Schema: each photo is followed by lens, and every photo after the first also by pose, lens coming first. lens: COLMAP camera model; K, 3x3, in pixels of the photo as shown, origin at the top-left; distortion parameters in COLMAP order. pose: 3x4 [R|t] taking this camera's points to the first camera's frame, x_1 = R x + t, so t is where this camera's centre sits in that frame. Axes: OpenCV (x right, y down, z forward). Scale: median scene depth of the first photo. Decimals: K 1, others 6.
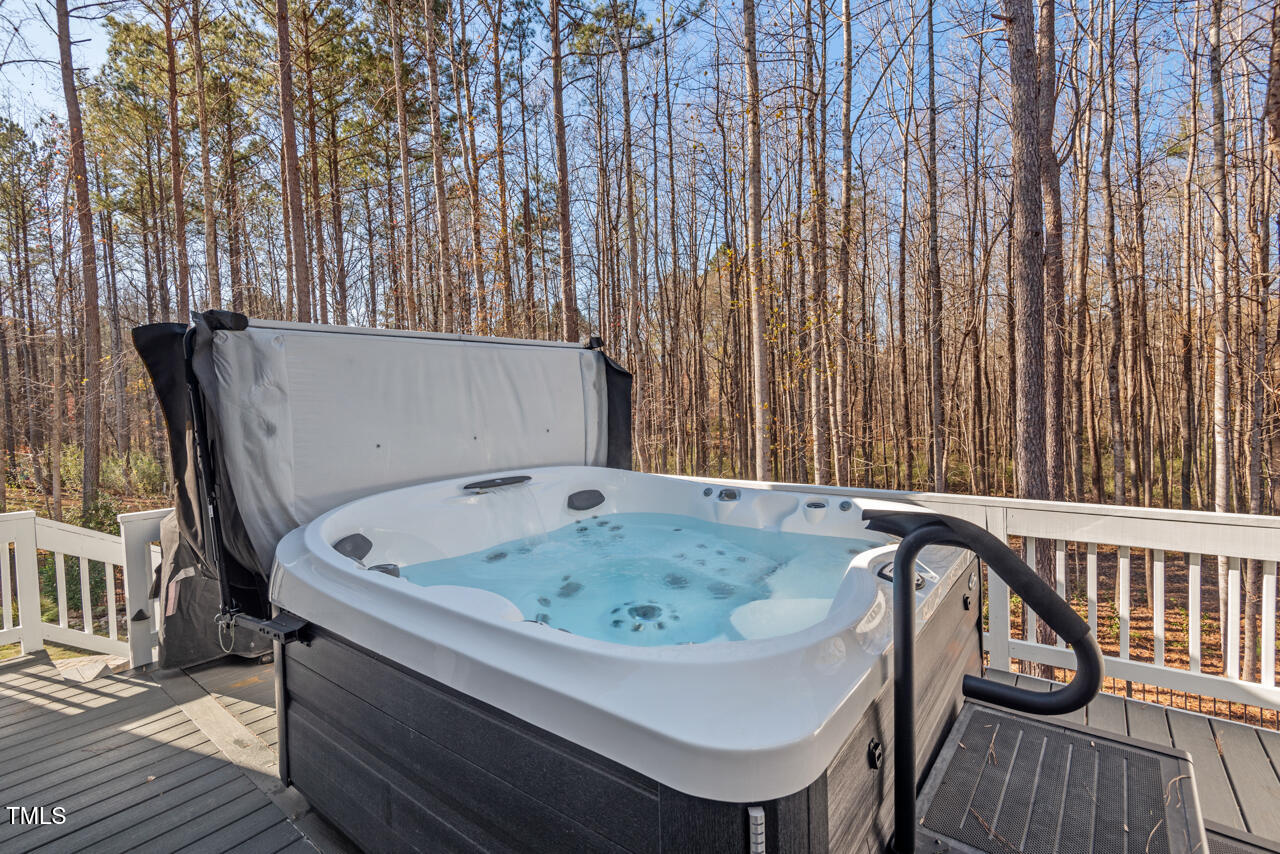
lens RADIAL K [[579.2, 0, 642.3], [0, 579.2, 421.1], [0, 0, 1]] dist [0.000027, -0.000118]
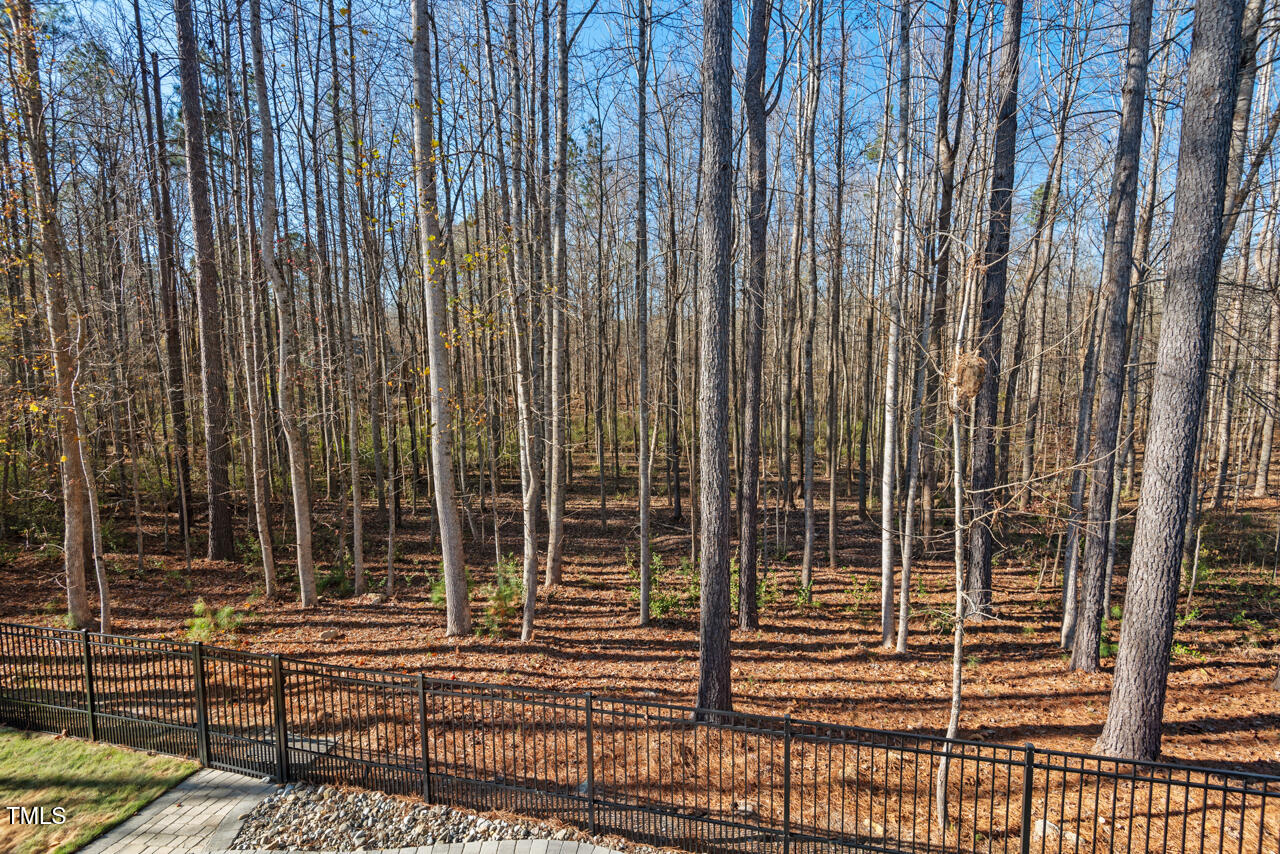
lens RADIAL K [[579.2, 0, 642.3], [0, 579.2, 421.1], [0, 0, 1]] dist [0.000027, -0.000118]
pose [[0.927306, -0.004428, 0.374279, 0.165258], [-0.019662, 0.997973, 0.060521, -0.010755], [-0.373788, -0.063481, 0.925339, 0.170788]]
